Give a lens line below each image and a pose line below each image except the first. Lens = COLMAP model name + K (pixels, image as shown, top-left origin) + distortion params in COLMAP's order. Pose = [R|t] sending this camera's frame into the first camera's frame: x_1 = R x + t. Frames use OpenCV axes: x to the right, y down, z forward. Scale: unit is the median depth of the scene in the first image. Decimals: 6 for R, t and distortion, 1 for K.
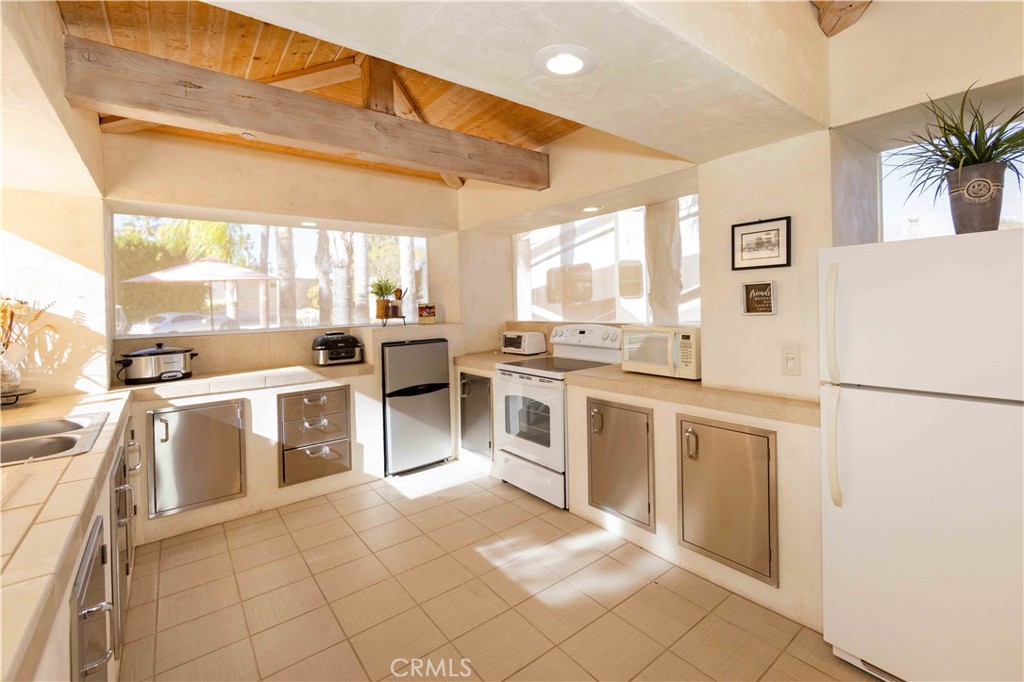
lens RADIAL K [[451.5, 0, 539.8], [0, 451.5, 309.6], [0, 0, 1]] dist [-0.000569, -0.000522]
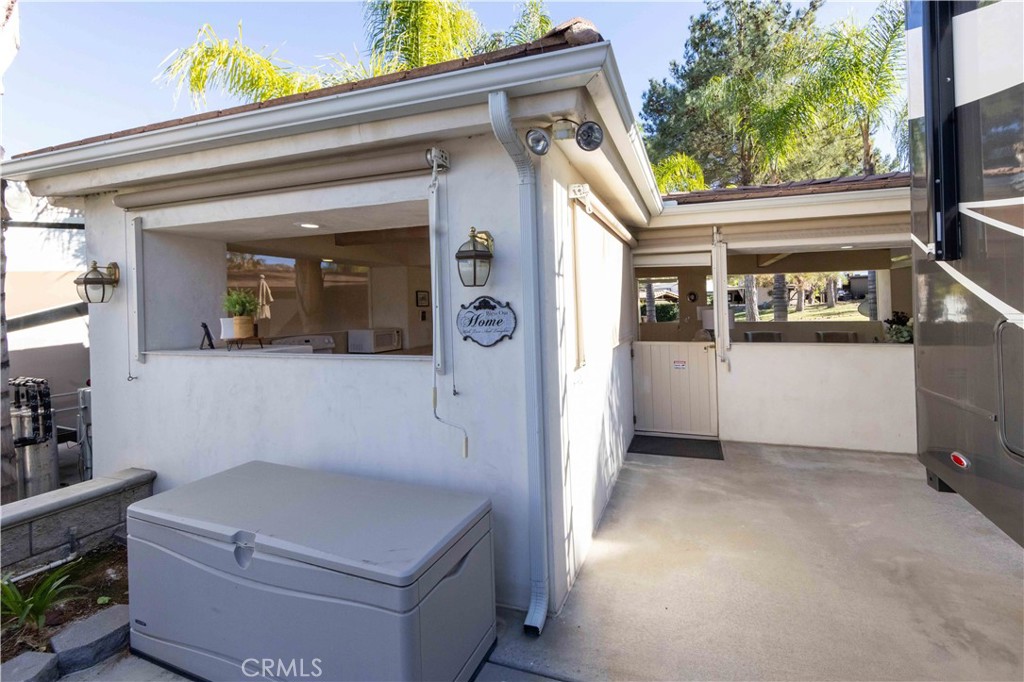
lens RADIAL K [[425.2, 0, 553.1], [0, 425.2, 305.2], [0, 0, 1]] dist [0.000183, -0.001794]
pose [[-0.529054, 0.038571, 0.847711, -1.562189], [0.046096, 0.998798, -0.016677, -0.005064], [-0.847335, 0.030253, -0.530196, 1.126717]]
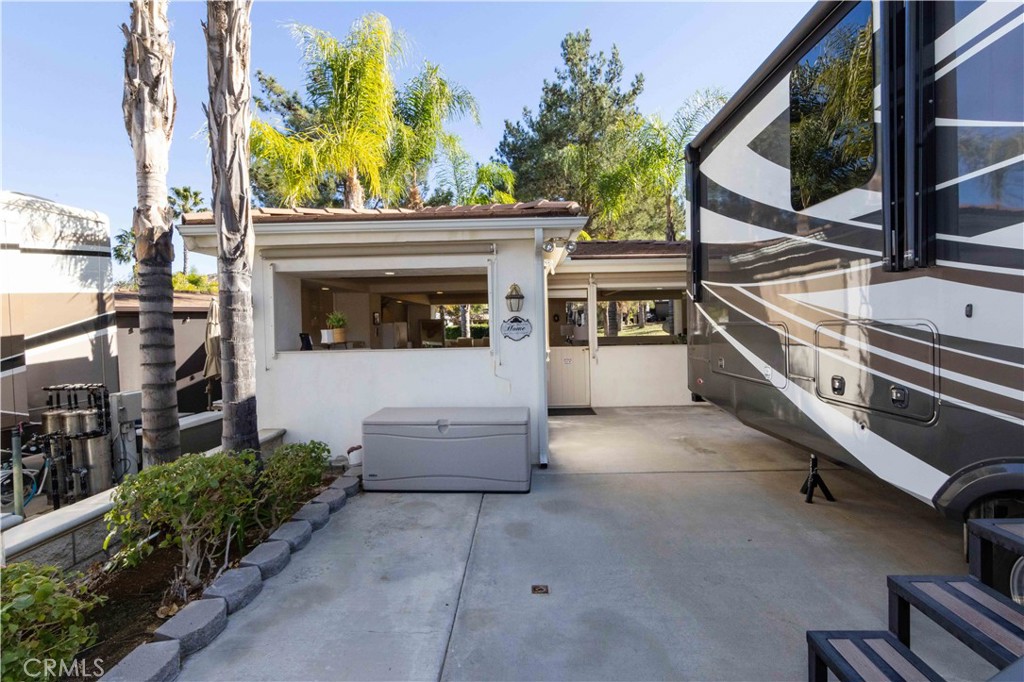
lens RADIAL K [[442.4, 0, 518.7], [0, 442.4, 339.7], [0, 0, 1]] dist [-0.007174, 0.001274]
pose [[-0.763982, 0.020605, 0.644908, -1.894429], [0.050259, 0.998354, 0.027641, 0.002851], [-0.643277, 0.053530, -0.763760, 2.019245]]
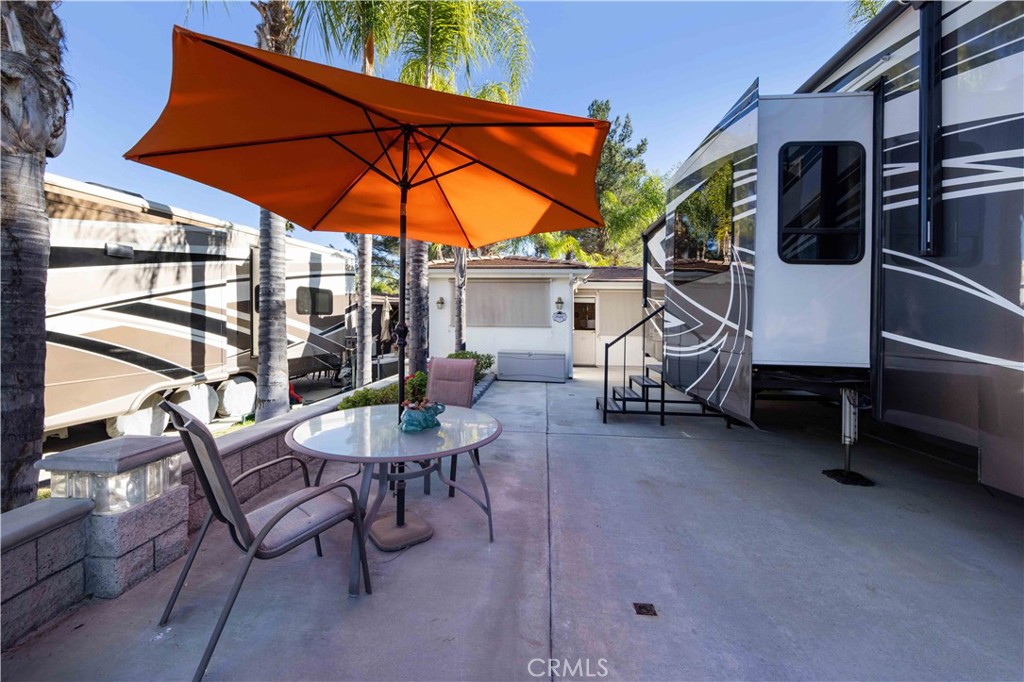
lens RADIAL K [[425.2, 0, 517.1], [0, 425.2, 341.7], [0, 0, 1]] dist [0.000183, -0.001794]
pose [[-0.732309, -0.012370, 0.680861, -2.898540], [0.017182, 0.999181, 0.036633, 0.071524], [-0.680756, 0.038525, -0.731496, 3.483027]]
